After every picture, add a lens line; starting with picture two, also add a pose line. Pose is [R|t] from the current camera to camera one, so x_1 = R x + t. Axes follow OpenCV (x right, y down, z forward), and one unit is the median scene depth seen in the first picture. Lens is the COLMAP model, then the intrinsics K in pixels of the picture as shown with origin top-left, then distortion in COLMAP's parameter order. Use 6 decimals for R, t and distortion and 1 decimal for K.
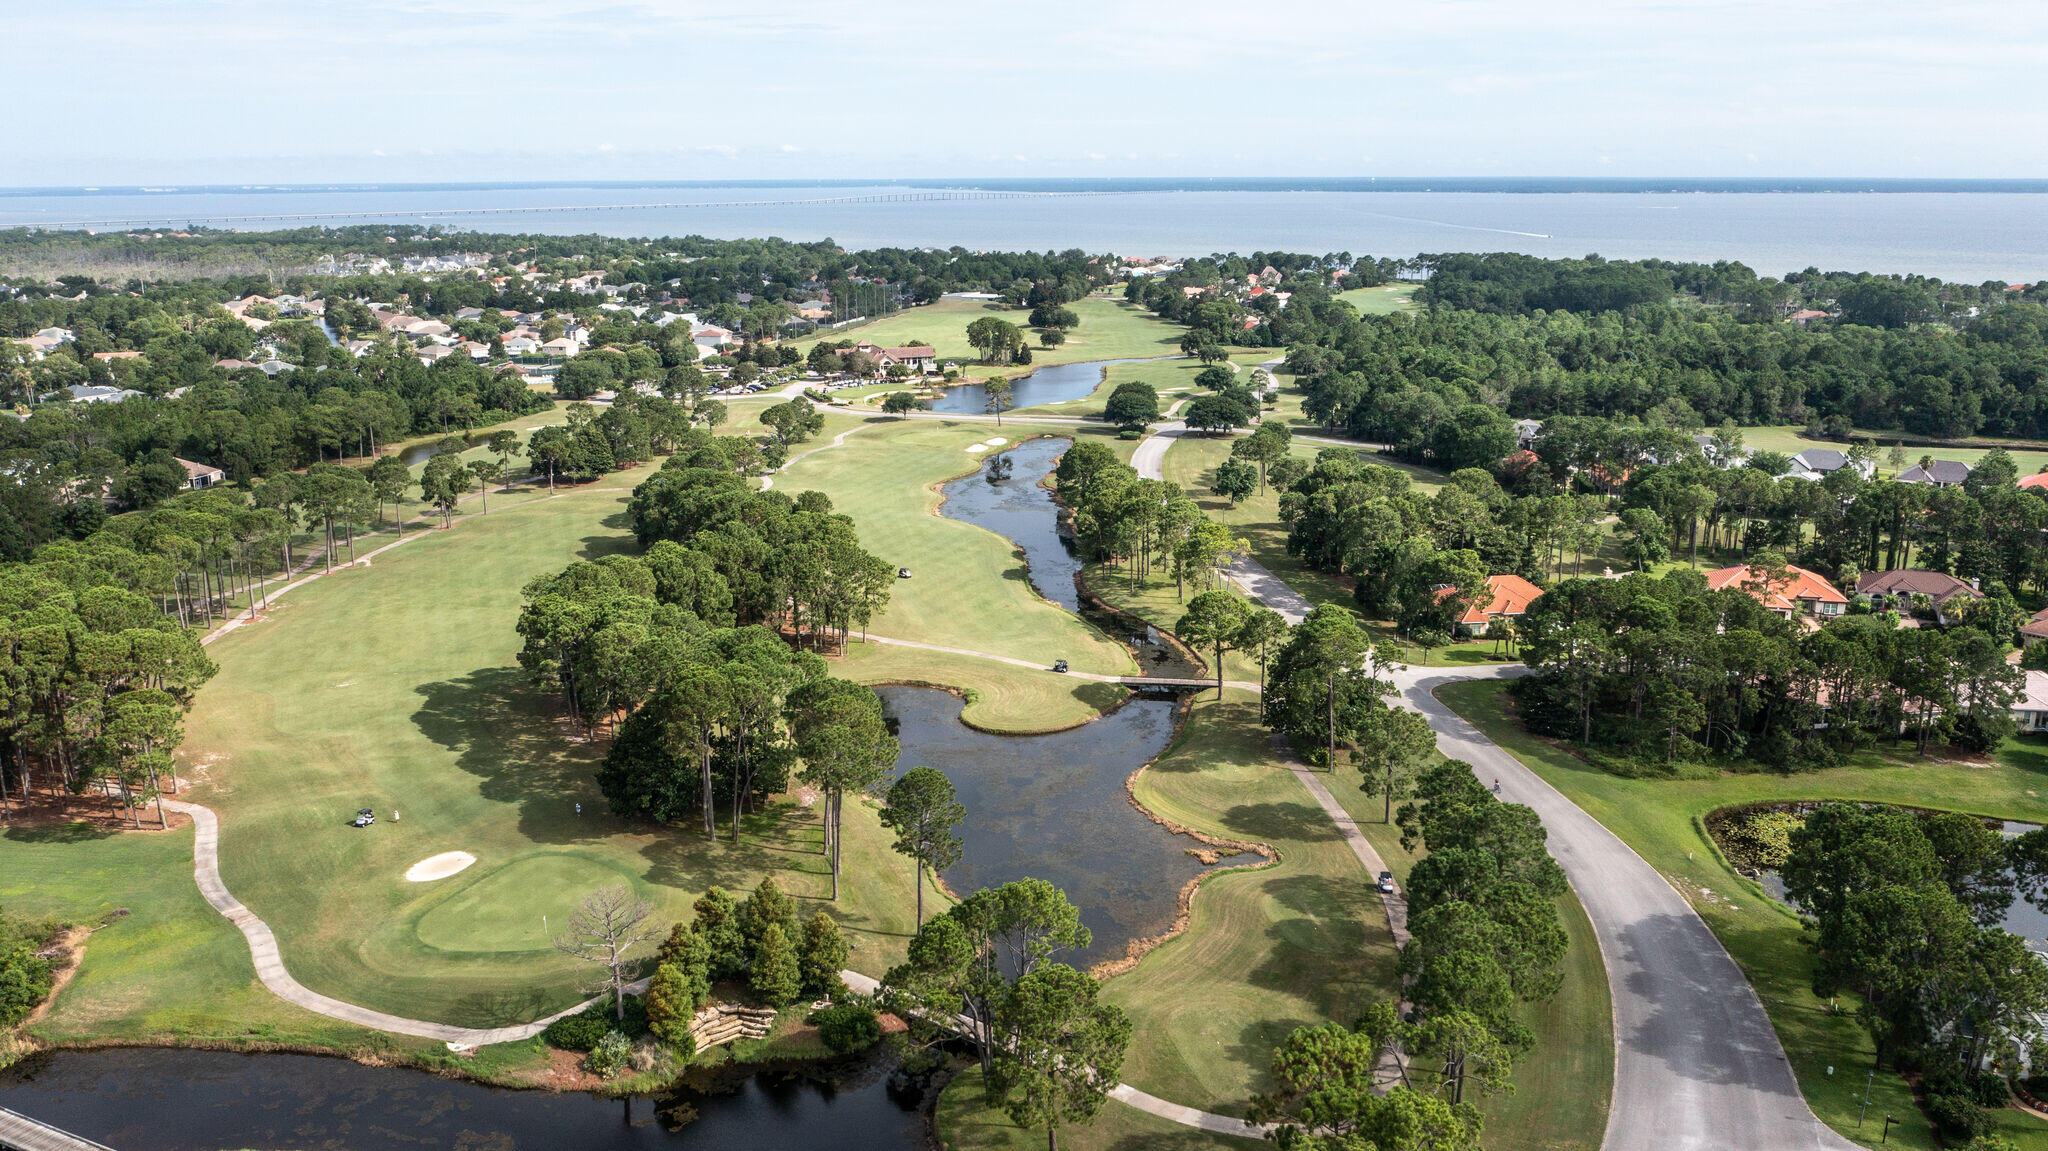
lens RADIAL K [[1619.6, 0, 1024.0], [0, 1619.6, 575.5], [0, 0, 1]] dist [-0.017443, -0.007045]
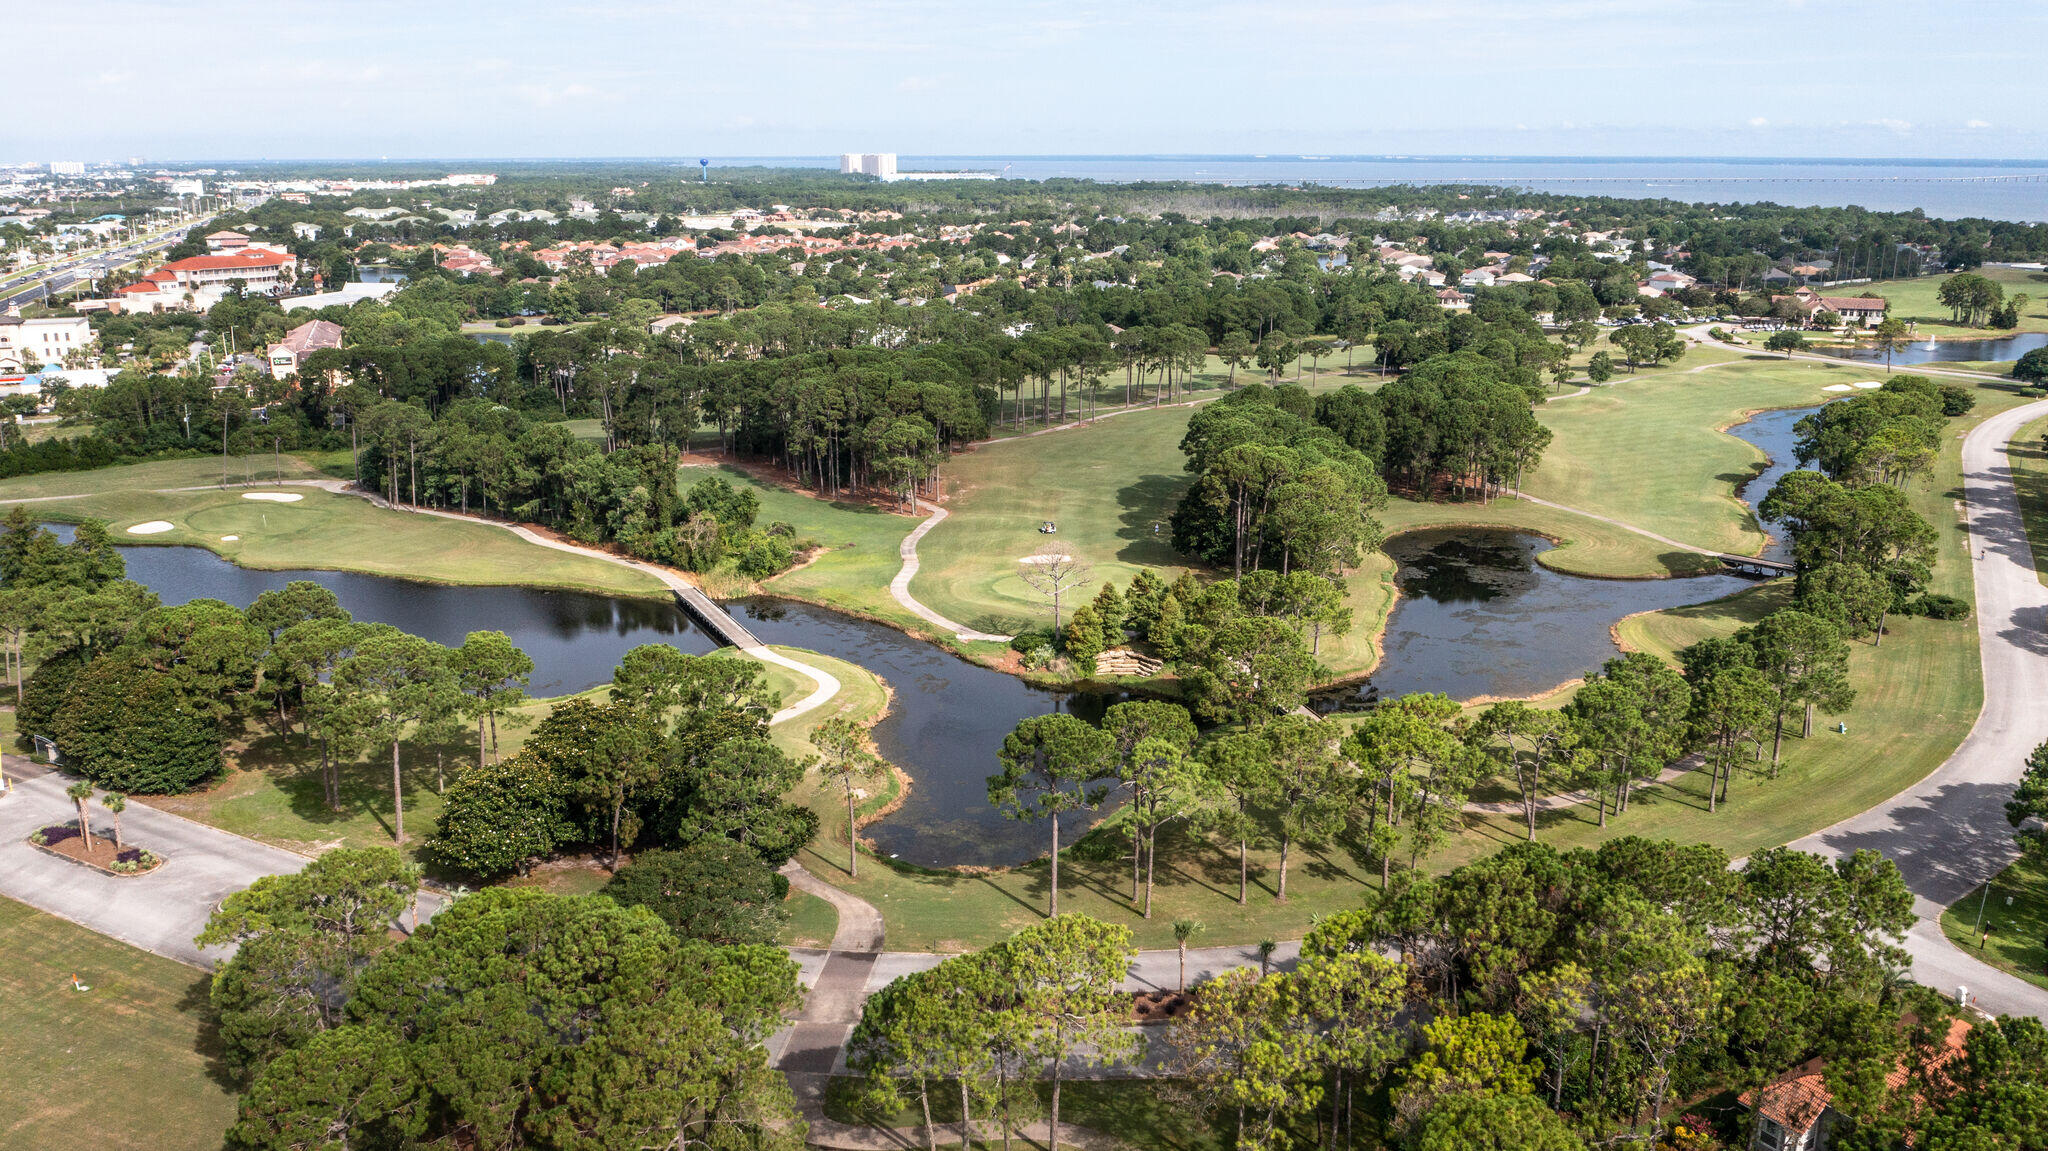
lens RADIAL K [[1619.6, 0, 1024.0], [0, 1619.6, 575.5], [0, 0, 1]] dist [-0.017443, -0.007045]
pose [[0.789277, 0.160814, -0.592606, 0.186405], [-0.152361, 0.986205, 0.064699, 0.045256], [0.594835, 0.039225, 0.802890, -0.048958]]
